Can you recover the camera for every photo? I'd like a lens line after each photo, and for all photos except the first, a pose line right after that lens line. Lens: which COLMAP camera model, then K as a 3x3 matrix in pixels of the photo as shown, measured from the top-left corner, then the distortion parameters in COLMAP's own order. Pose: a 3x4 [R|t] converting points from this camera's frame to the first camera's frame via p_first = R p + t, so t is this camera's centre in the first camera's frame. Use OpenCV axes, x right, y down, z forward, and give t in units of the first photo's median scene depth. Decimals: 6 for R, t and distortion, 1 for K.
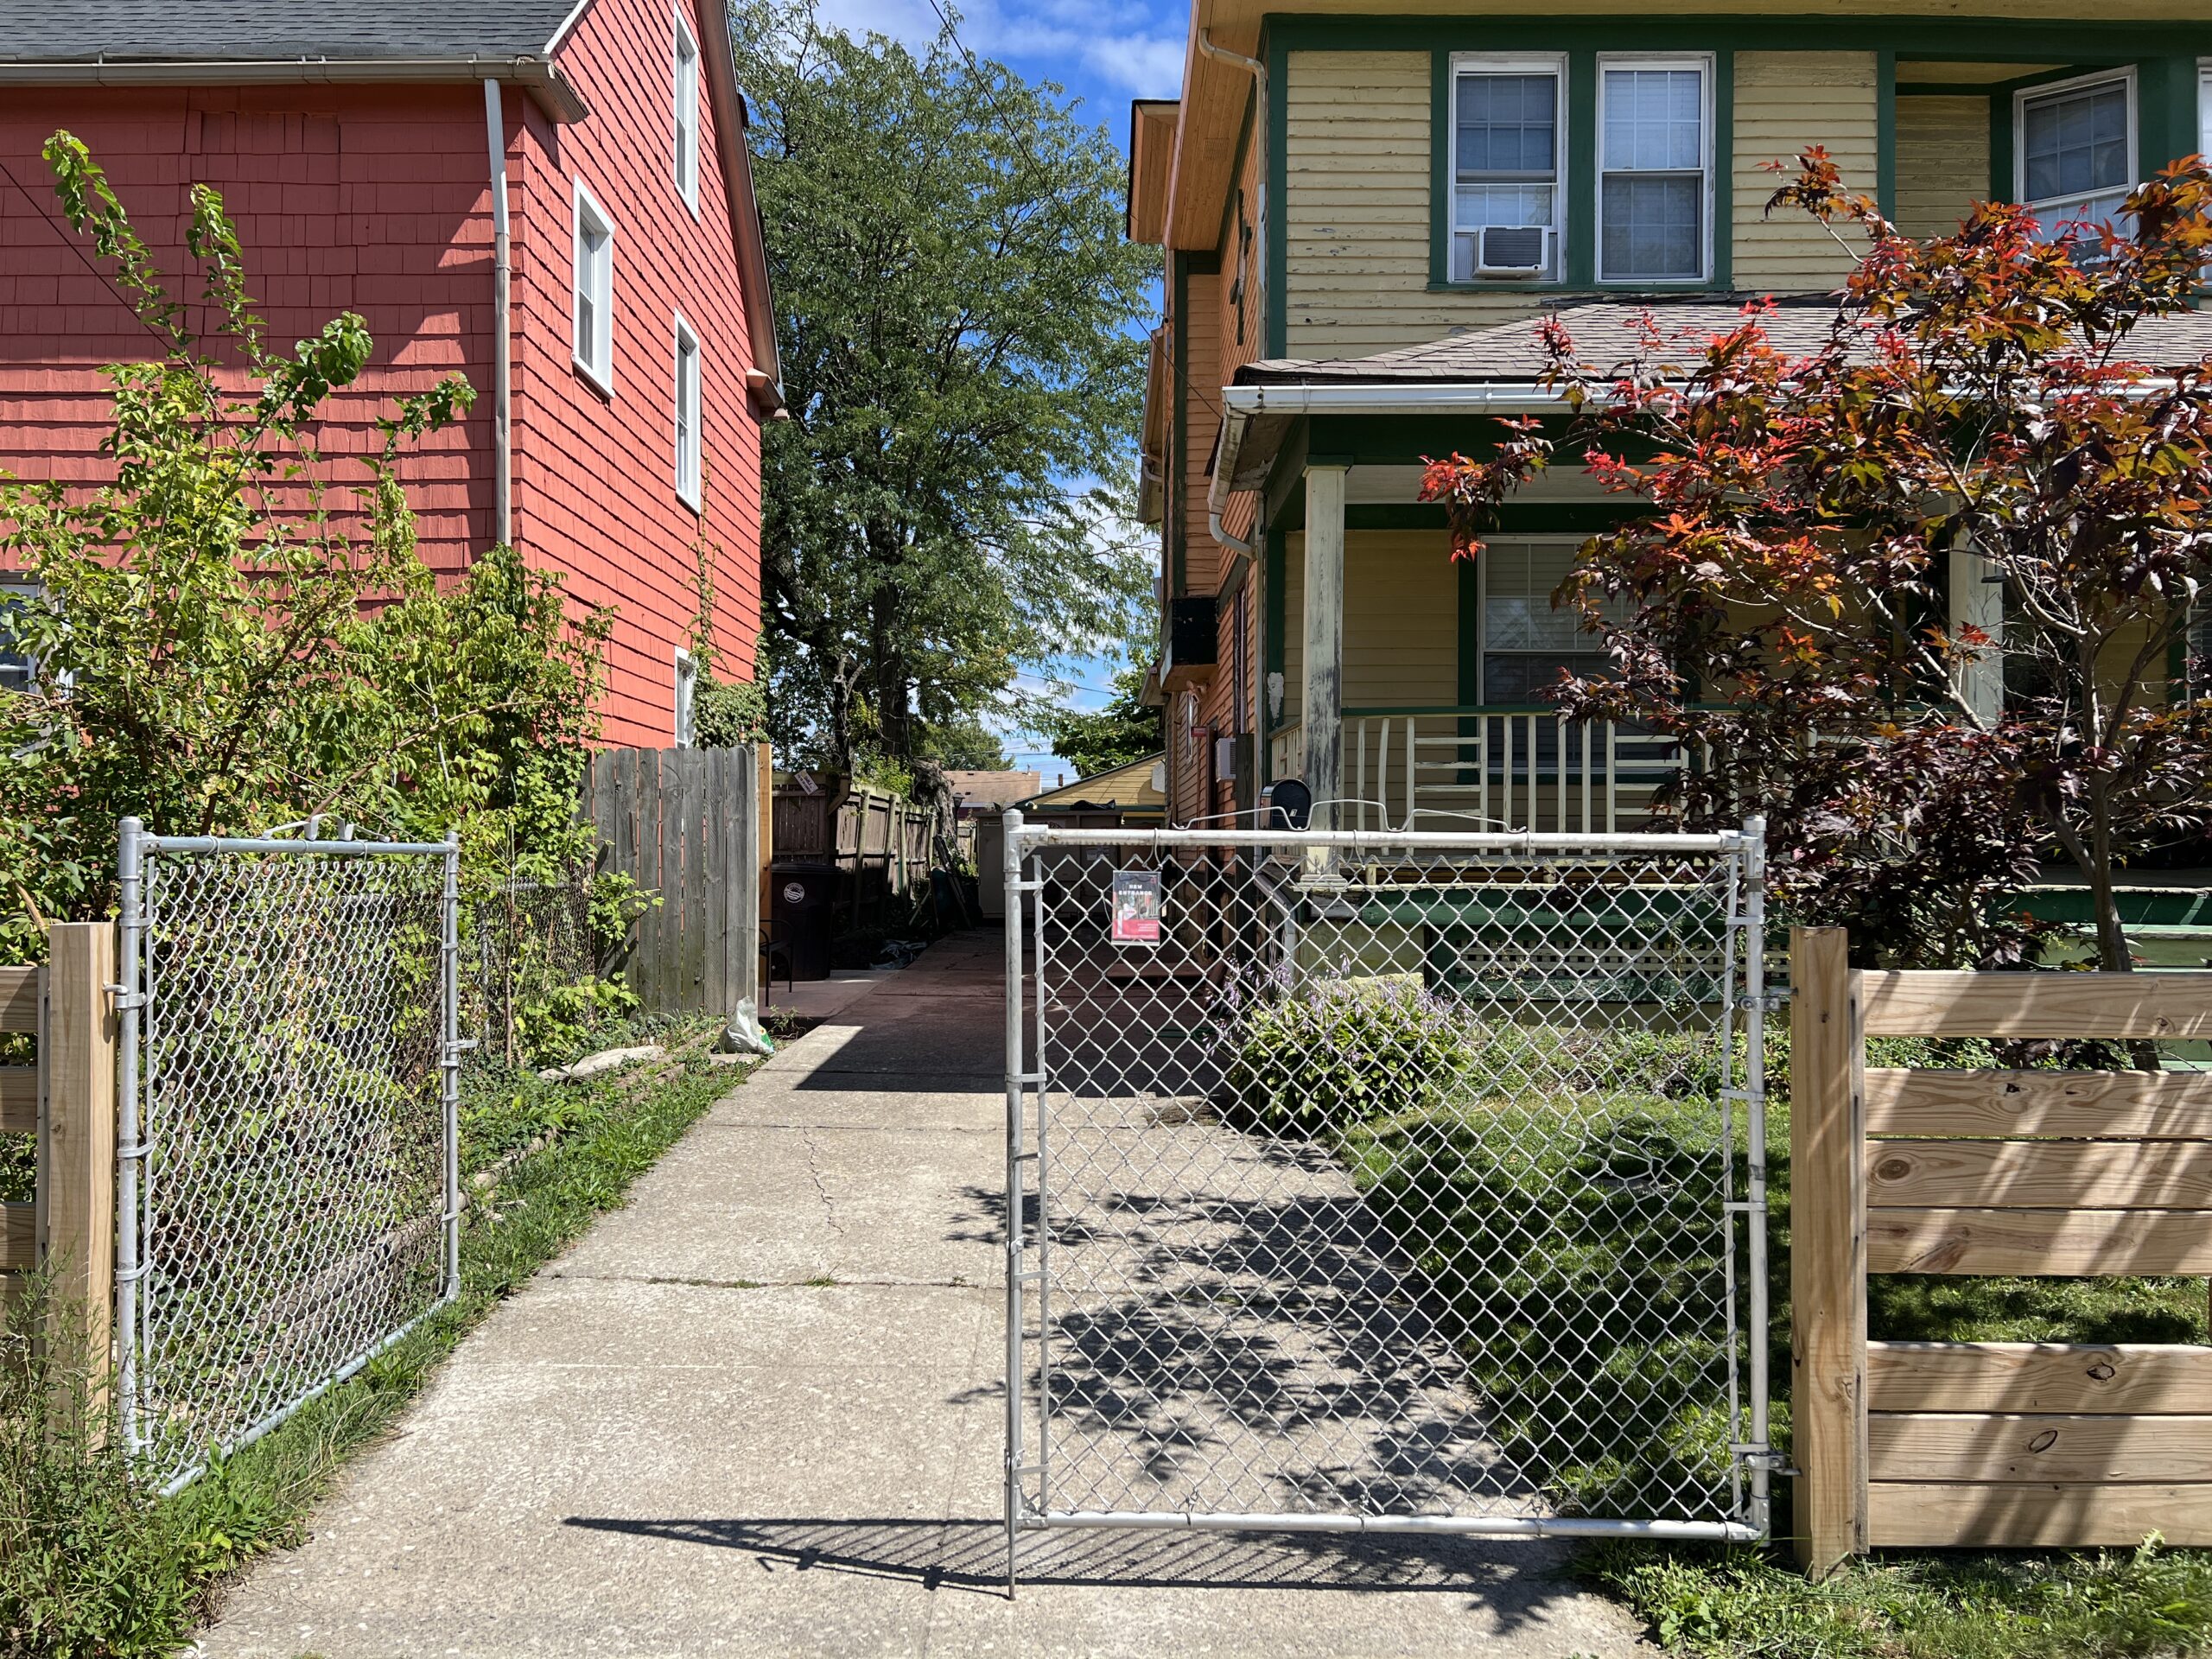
lens RADIAL K [[1682.4, 0, 1101.9], [0, 1682.4, 846.1], [0, 0, 1]] dist [0.001993, -0.012190]
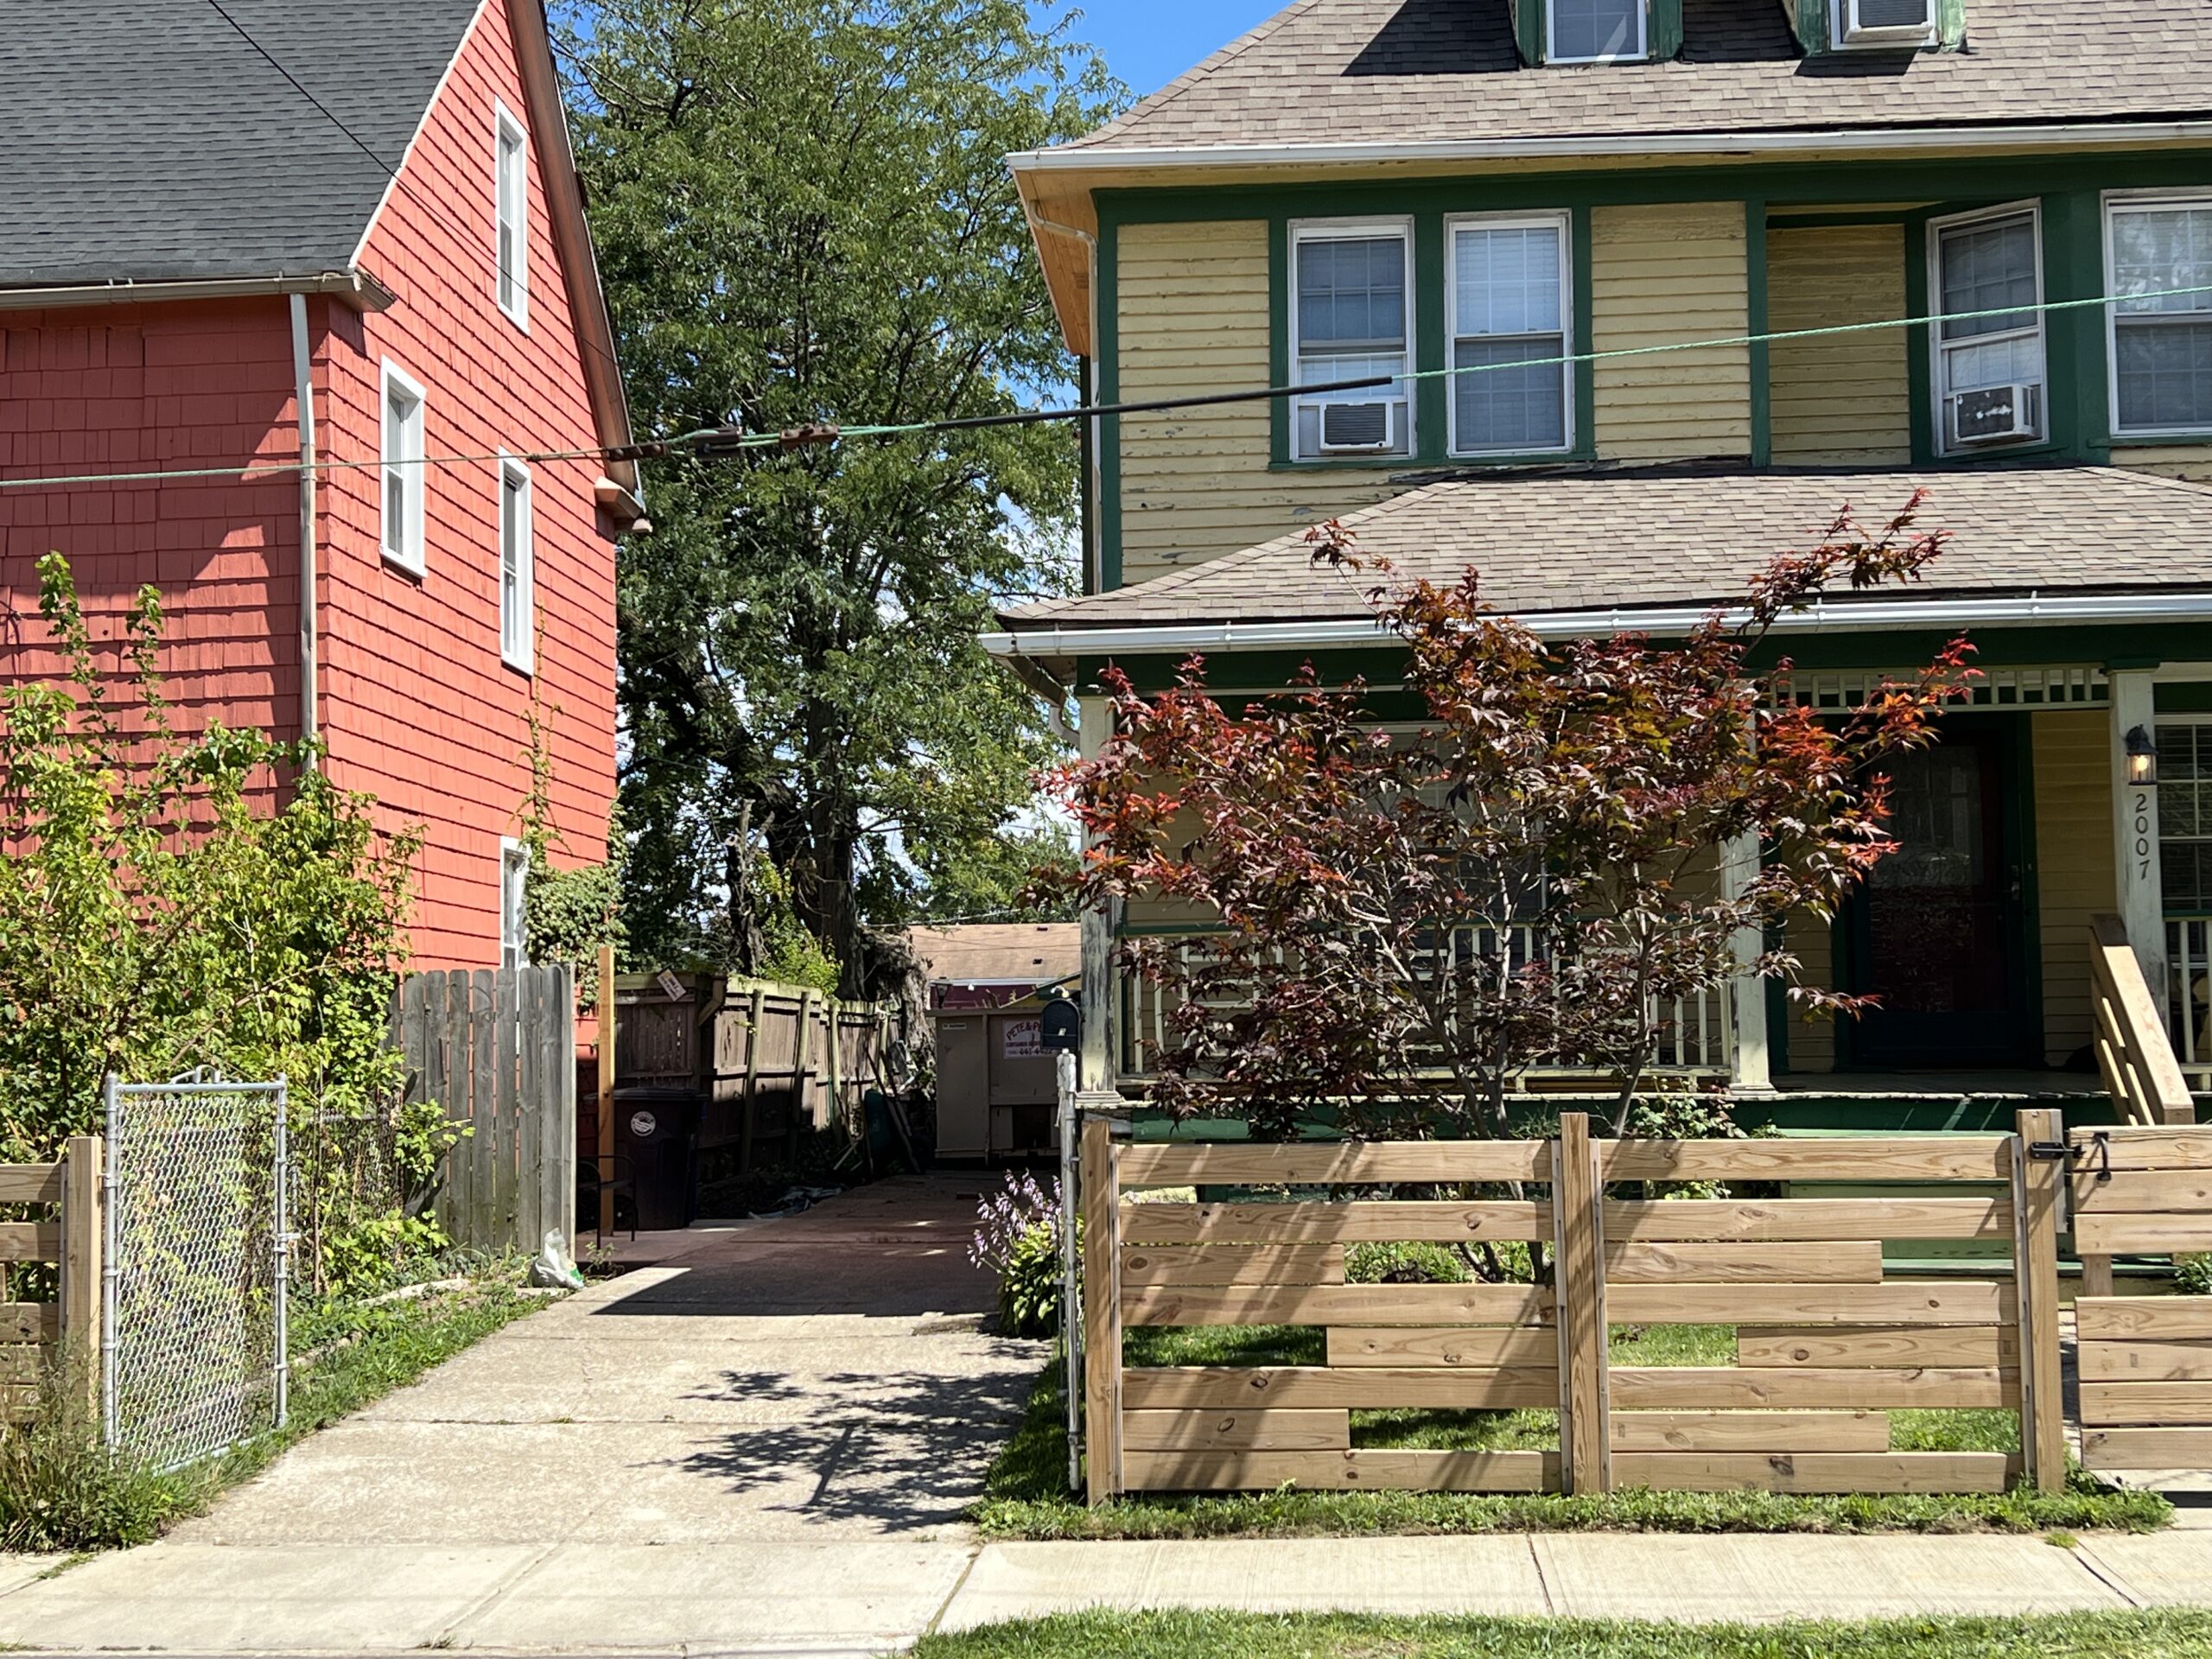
lens RADIAL K [[2967.7, 0, 1101.0], [0, 2967.7, 841.9], [0, 0, 1]] dist [0.047145, 0.000000]
pose [[0.997188, -0.021698, -0.071727, 0.214592], [0.016768, 0.997501, -0.068631, -0.009313], [0.073036, 0.067235, 0.995060, -0.651663]]
